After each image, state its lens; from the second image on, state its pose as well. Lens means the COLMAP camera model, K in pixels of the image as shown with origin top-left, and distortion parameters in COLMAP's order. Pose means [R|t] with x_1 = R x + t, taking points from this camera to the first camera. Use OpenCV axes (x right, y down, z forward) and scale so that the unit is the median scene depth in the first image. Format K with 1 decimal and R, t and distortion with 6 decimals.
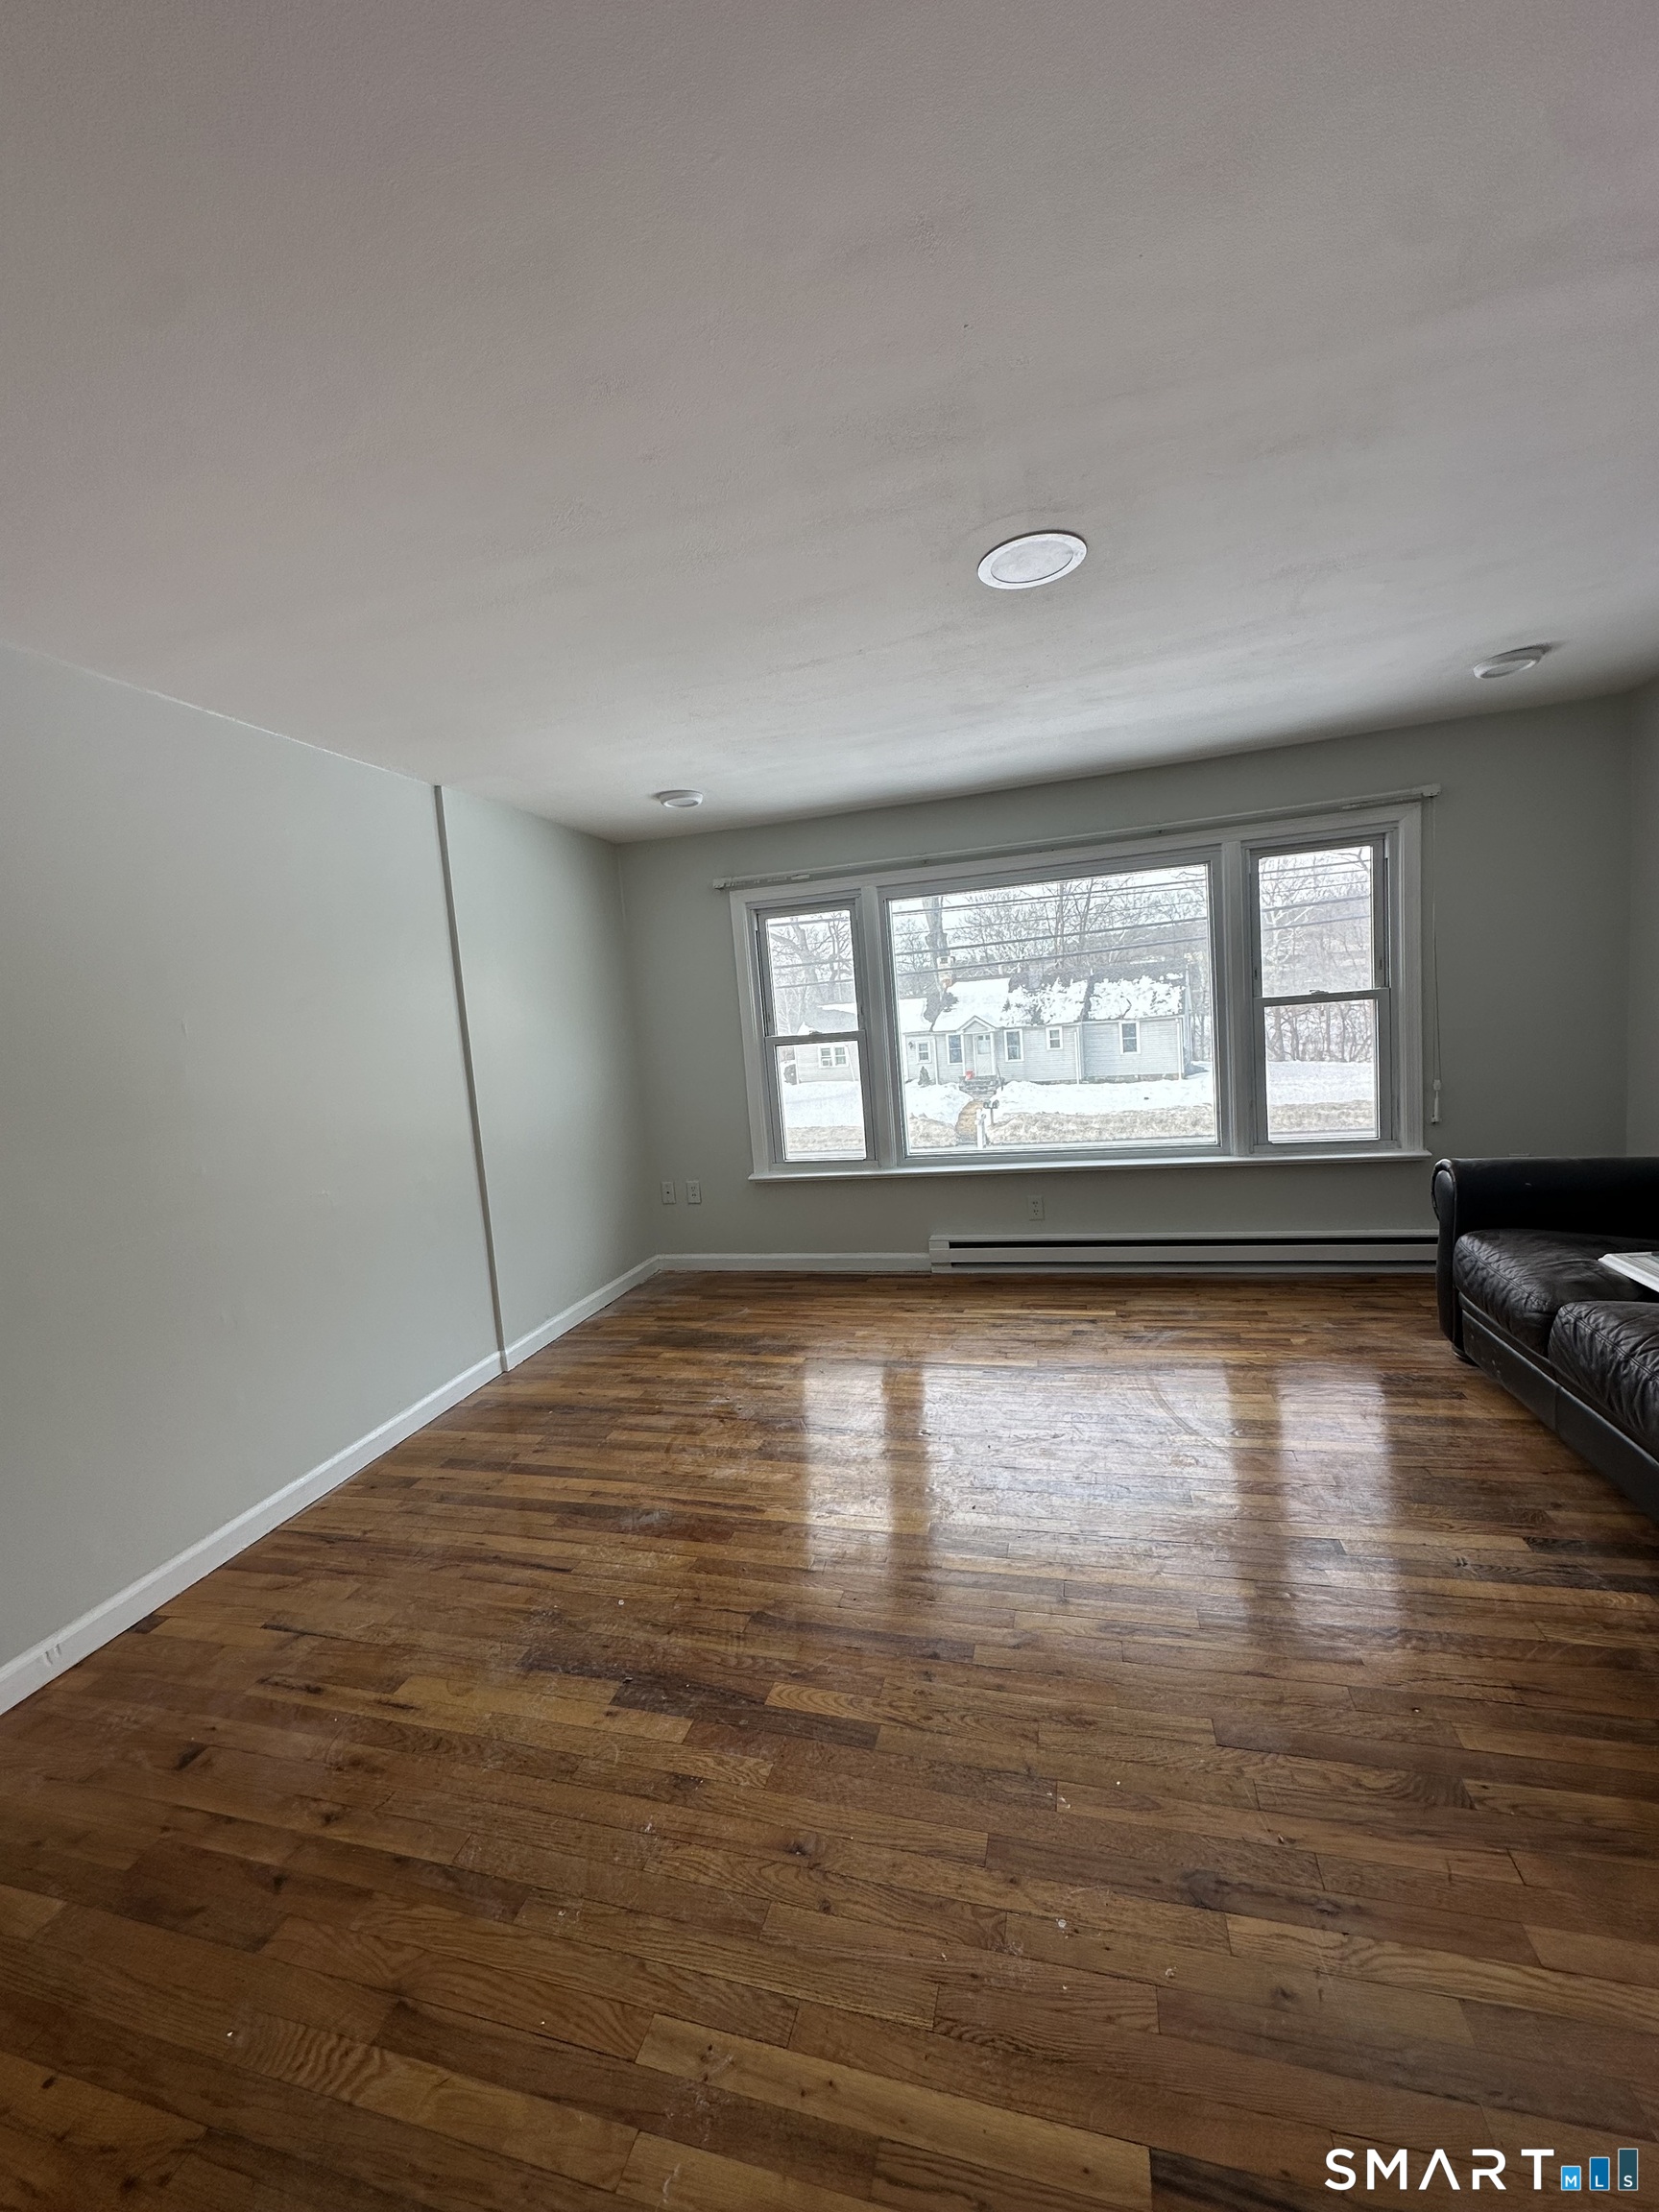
lens RADIAL K [[878.6, 0, 825.3], [0, 878.6, 1105.7], [0, 0, 1]] dist [-0.000842, 0.000210]
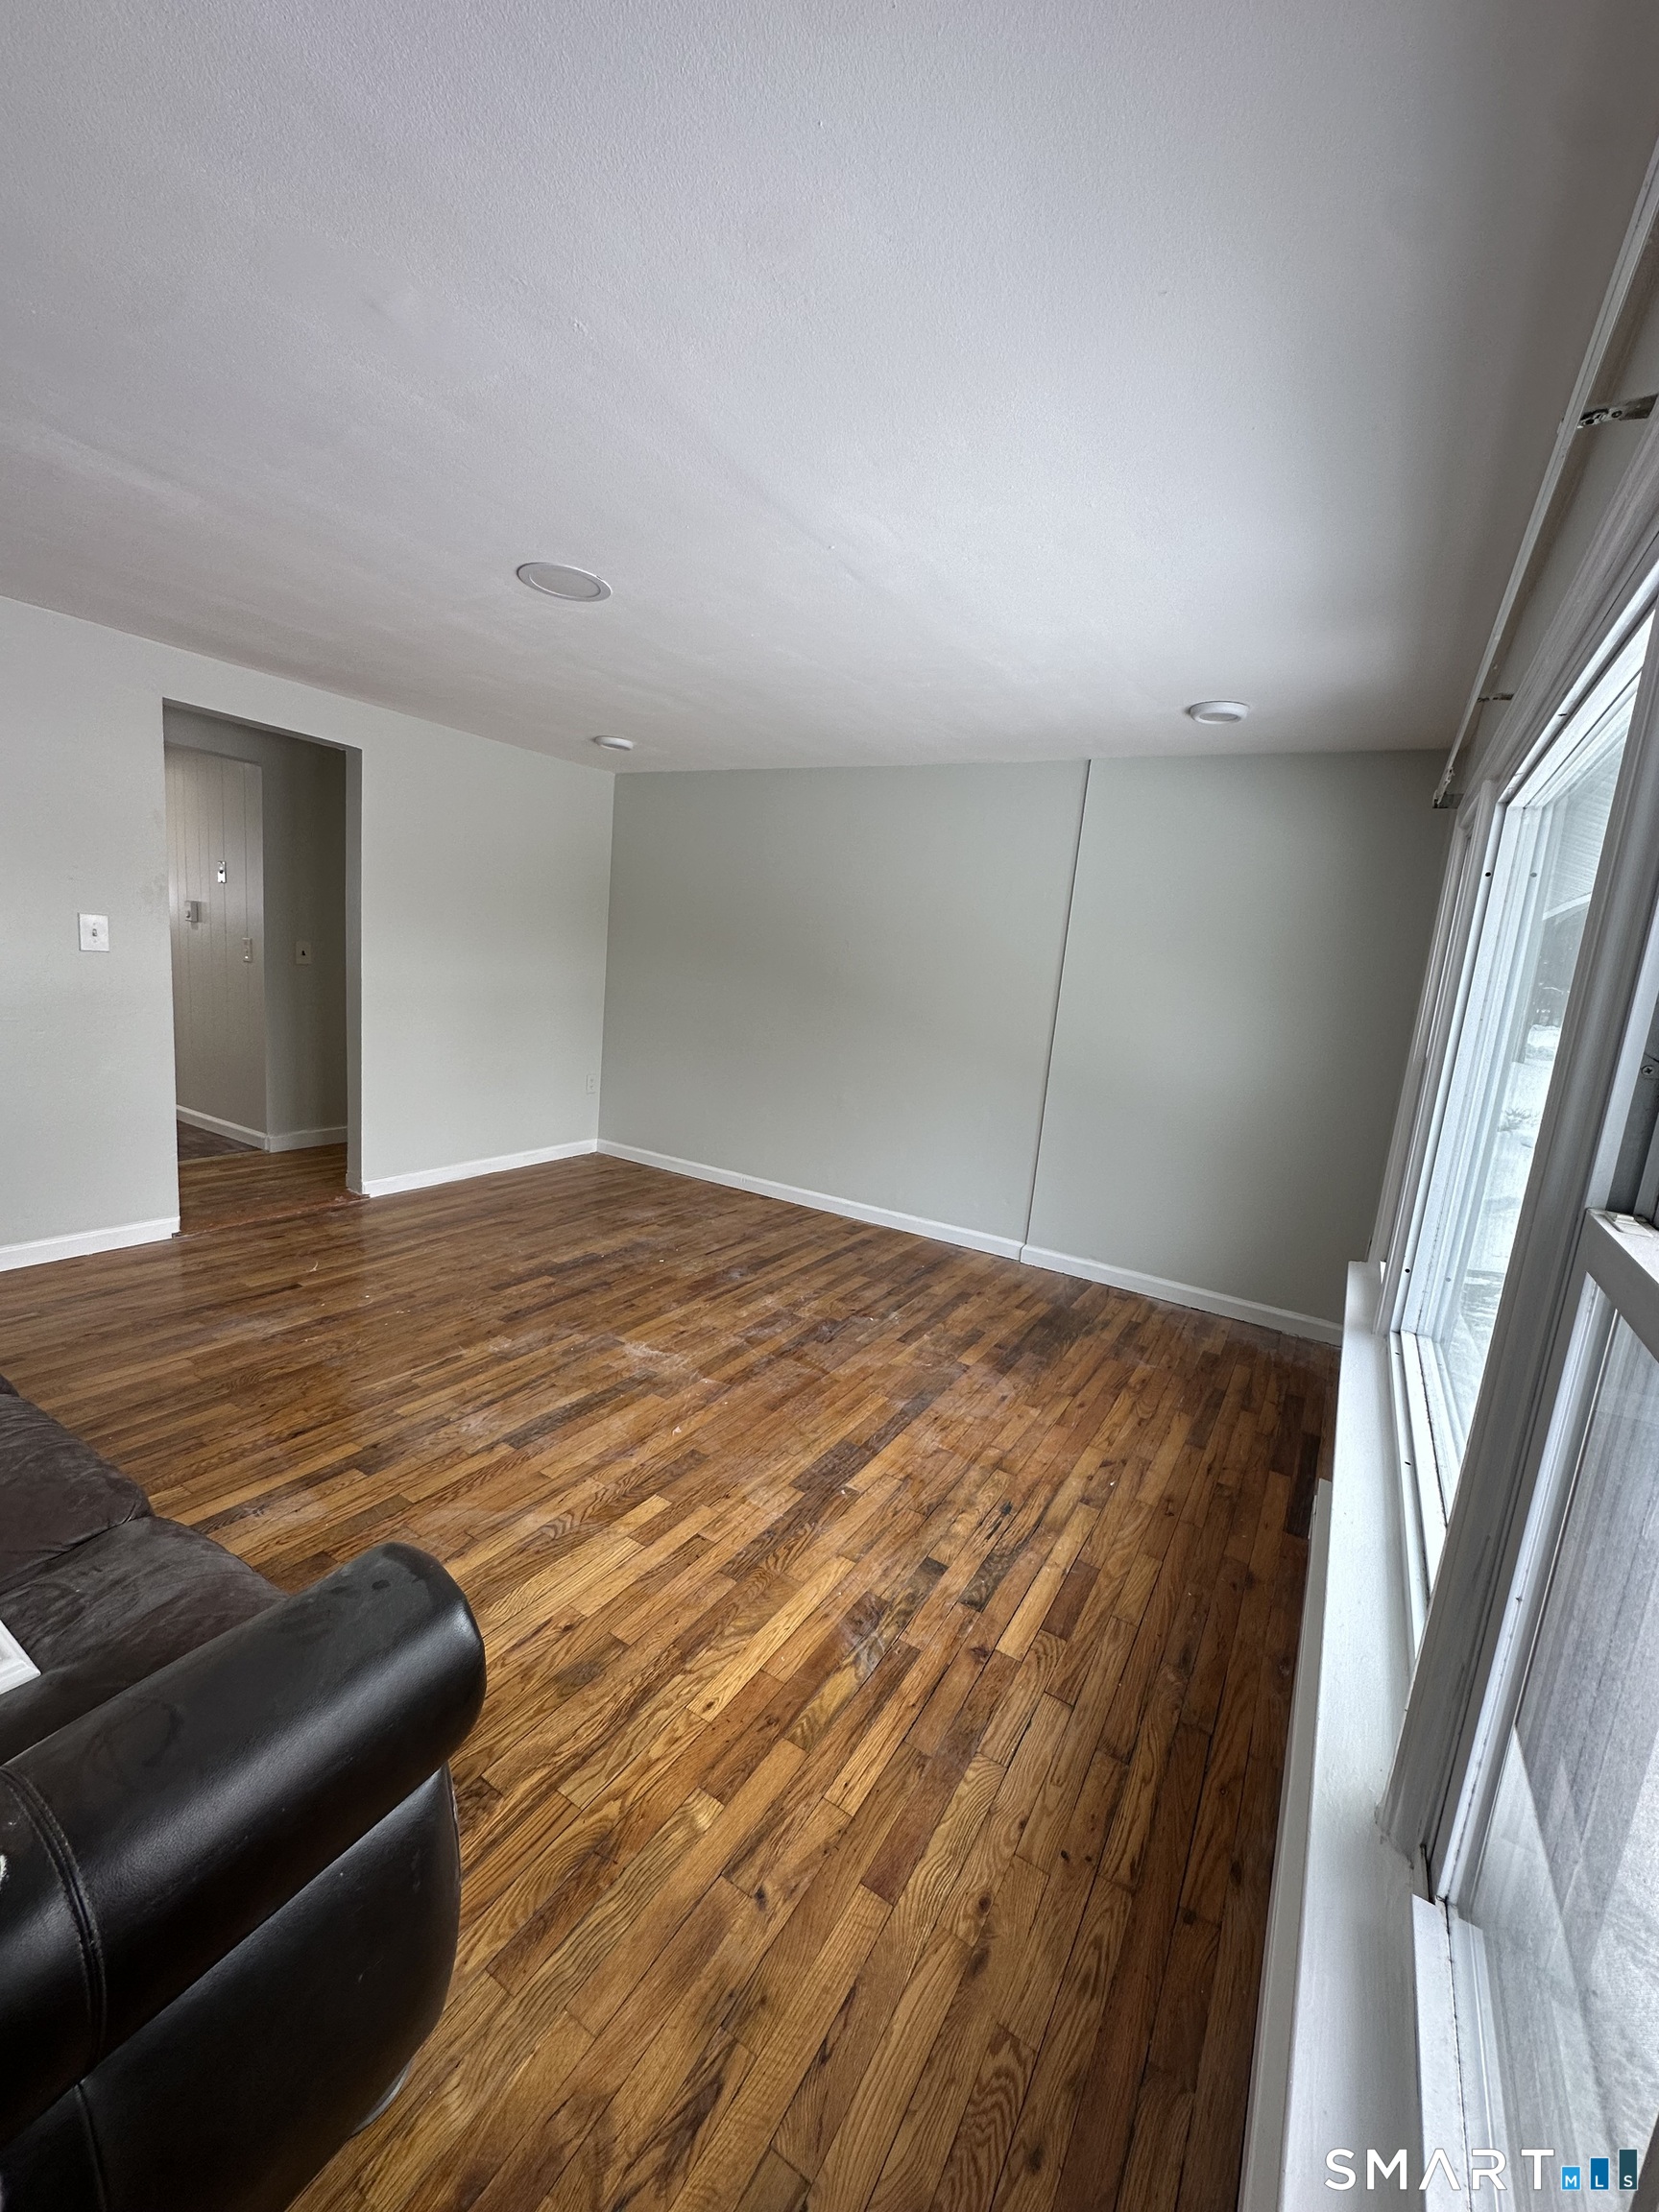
lens RADIAL K [[885.0, 0, 830.5], [0, 885.0, 1082.7], [0, 0, 1]] dist [-0.000089, 0.000081]
pose [[-0.273972, 0.200350, -0.940638, 0.878035], [-0.165426, 0.953666, 0.251307, -0.208883], [0.947404, 0.224457, -0.228135, 1.089833]]
